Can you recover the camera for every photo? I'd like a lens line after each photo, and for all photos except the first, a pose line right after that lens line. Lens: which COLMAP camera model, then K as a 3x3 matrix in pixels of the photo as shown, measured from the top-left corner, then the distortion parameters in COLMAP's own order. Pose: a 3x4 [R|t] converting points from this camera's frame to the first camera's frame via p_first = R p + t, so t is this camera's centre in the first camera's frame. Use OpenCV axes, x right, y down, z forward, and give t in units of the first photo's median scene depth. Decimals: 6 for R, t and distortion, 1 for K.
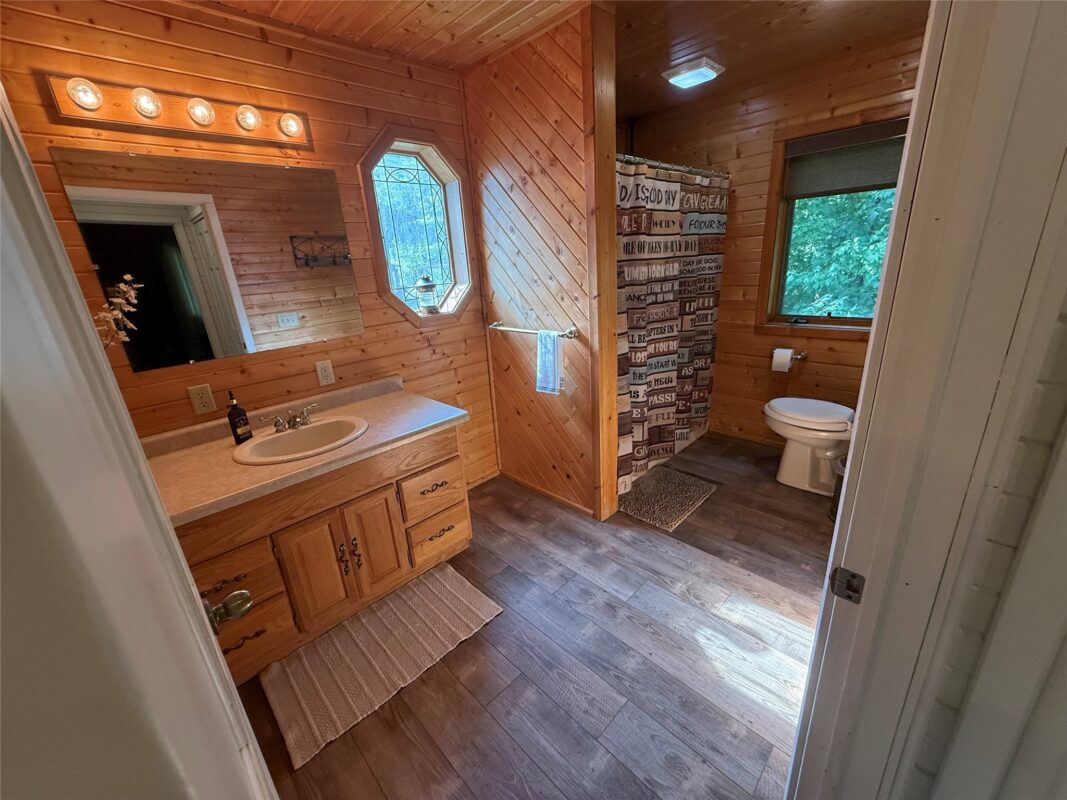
lens RADIAL K [[425.6, 0, 531.5], [0, 425.6, 398.7], [0, 0, 1]] dist [-0.000335, 0.000027]
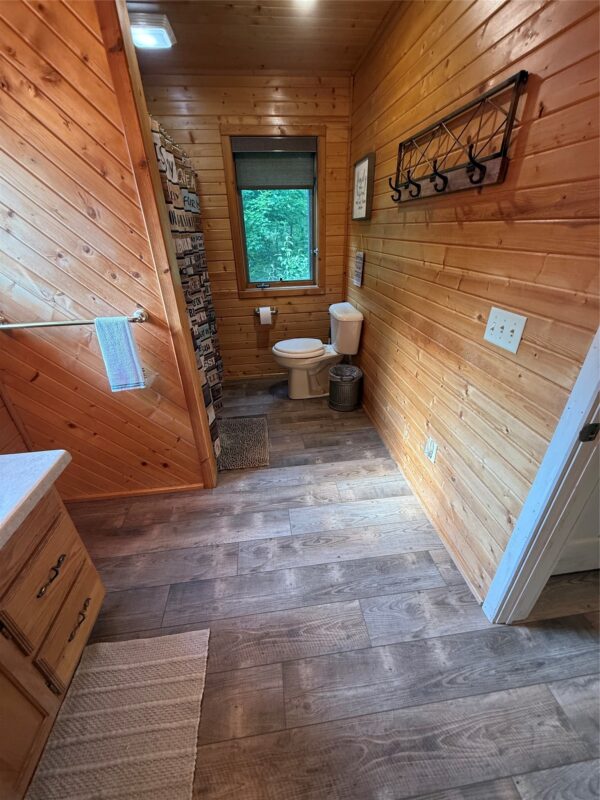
lens RADIAL K [[319.1, 0, 300.4], [0, 319.1, 396.1], [0, 0, 1]] dist [-0.000335, 0.000027]
pose [[0.610134, -0.326578, 0.721861, -0.238006], [0.238446, 0.944545, 0.225782, -0.069691], [-0.755566, 0.034368, 0.654171, 0.335835]]
